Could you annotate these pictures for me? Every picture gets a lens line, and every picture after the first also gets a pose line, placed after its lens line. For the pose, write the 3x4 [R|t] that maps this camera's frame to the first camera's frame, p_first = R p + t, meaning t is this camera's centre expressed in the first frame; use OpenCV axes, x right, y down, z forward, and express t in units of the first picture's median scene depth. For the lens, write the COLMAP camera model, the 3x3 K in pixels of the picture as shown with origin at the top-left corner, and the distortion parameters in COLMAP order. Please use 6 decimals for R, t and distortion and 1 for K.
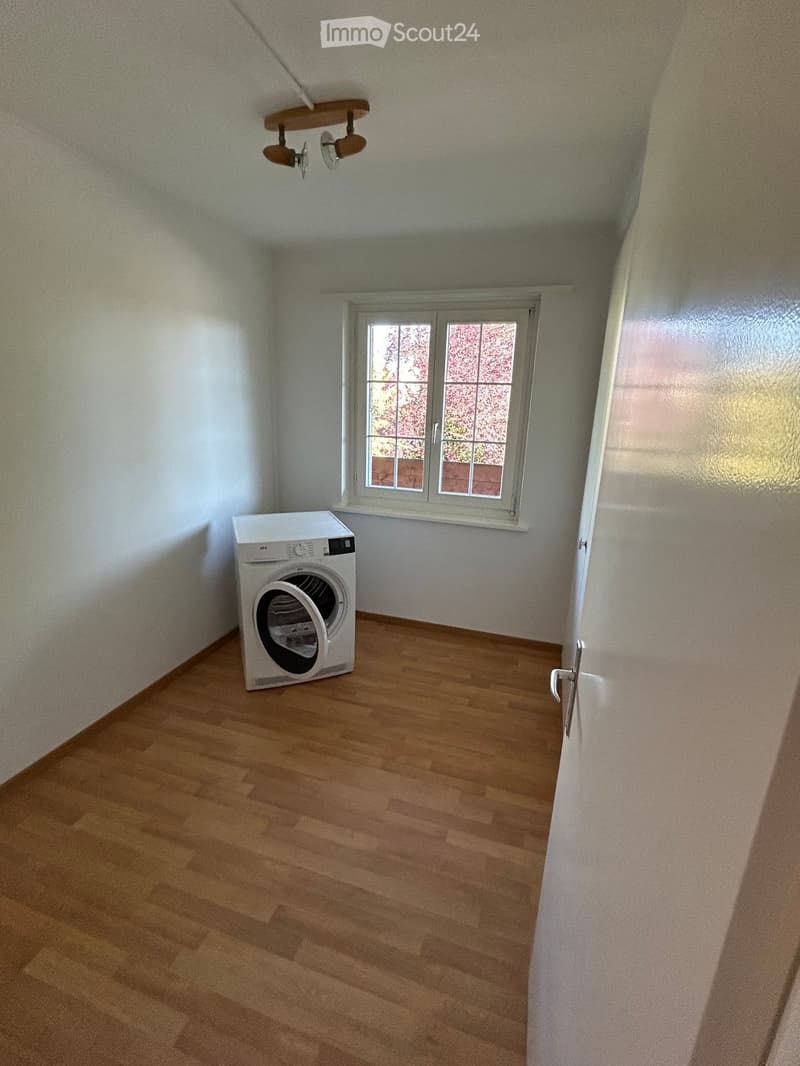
lens RADIAL K [[461.6, 0, 400.0], [0, 461.6, 533.0], [0, 0, 1]] dist [-0.000372, 0.000083]
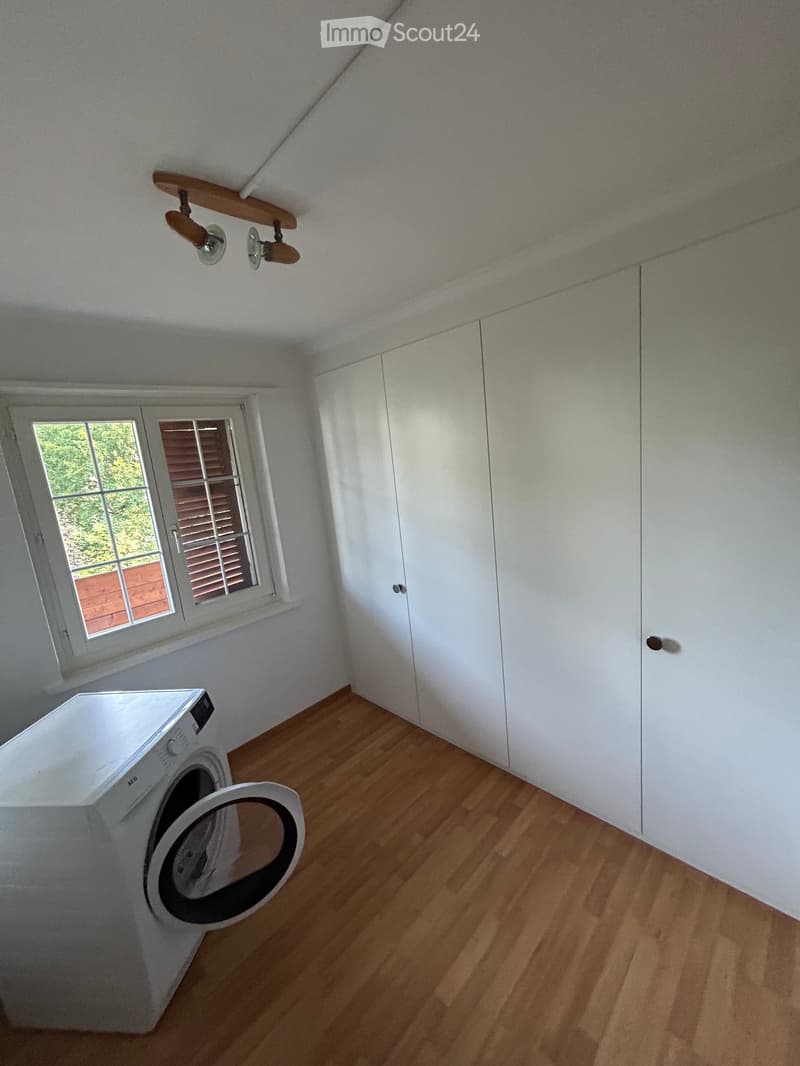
lens RADIAL K [[432.5, 0, 400.0], [0, 432.5, 533.0], [0, 0, 1]] dist [-0.001393, 0.000068]
pose [[0.453647, -0.245879, 0.856591, -0.819549], [0.353140, 0.932098, 0.080532, -0.293681], [-0.818228, 0.265964, 0.509674, 0.492543]]
